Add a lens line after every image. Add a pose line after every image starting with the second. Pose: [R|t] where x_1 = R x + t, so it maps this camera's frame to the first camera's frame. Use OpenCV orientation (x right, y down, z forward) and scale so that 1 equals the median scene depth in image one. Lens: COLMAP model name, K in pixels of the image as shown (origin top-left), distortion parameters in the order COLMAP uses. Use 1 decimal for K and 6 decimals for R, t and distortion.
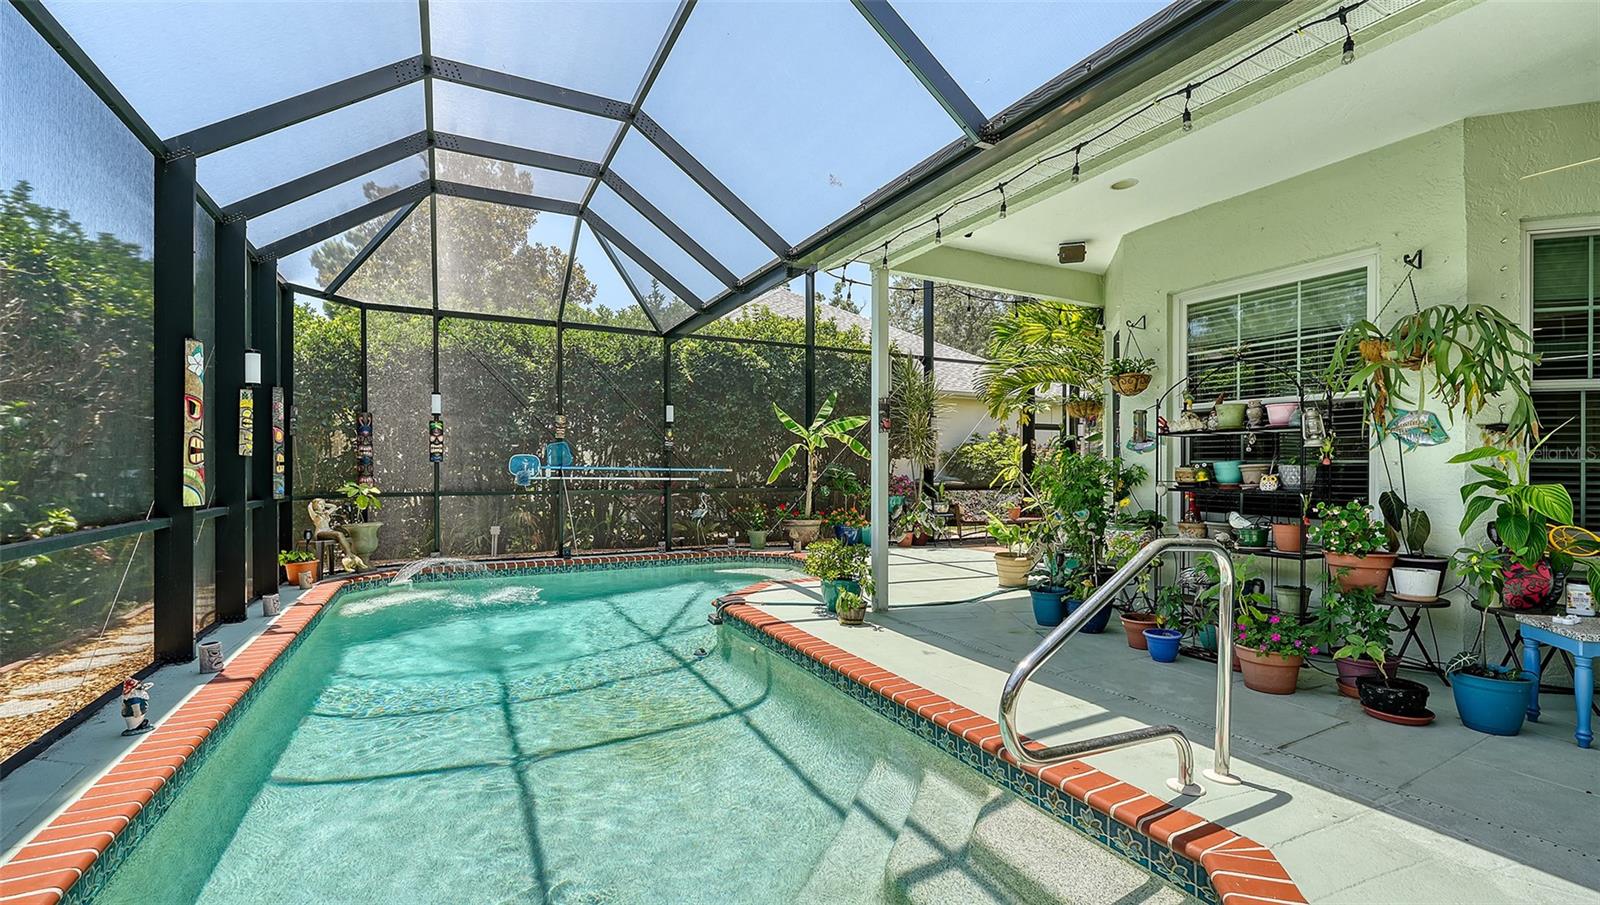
lens RADIAL K [[690.9, 0, 804.8], [0, 690.9, 468.4], [0, 0, 1]] dist [-0.000736, -0.000372]
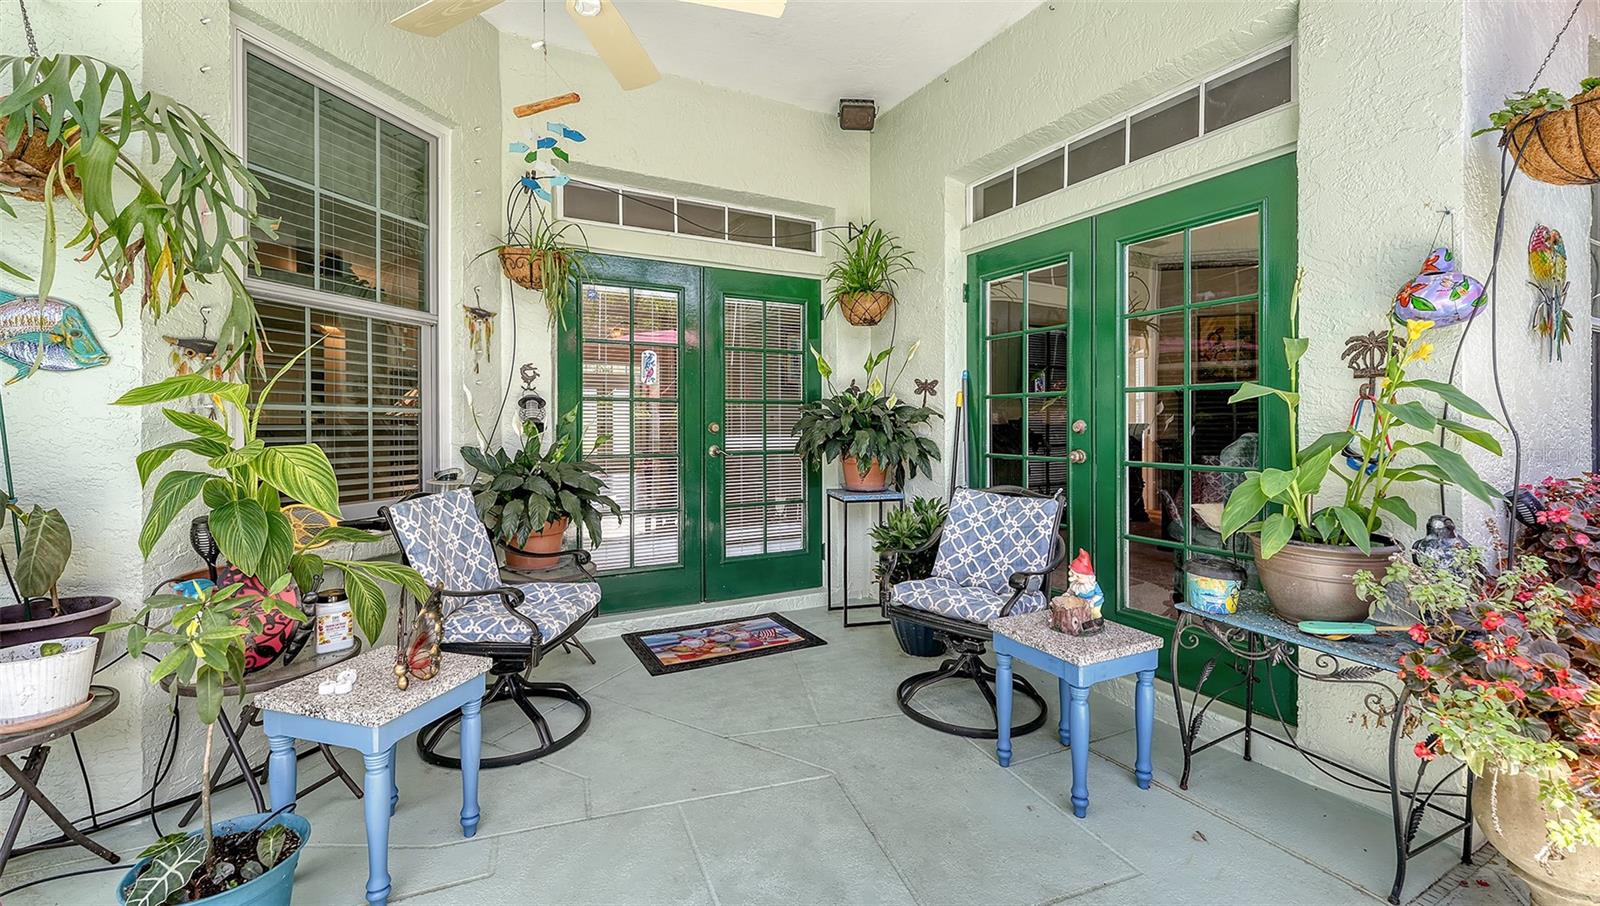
lens RADIAL K [[650.5, 0, 802.1], [0, 650.5, 425.2], [0, 0, 1]] dist [0.001082, -0.004090]
pose [[-0.022133, -0.005515, 0.999740, 0.480290], [0.001627, 0.999983, 0.005553, 0.003956], [-0.999754, 0.001749, -0.022123, 0.539508]]
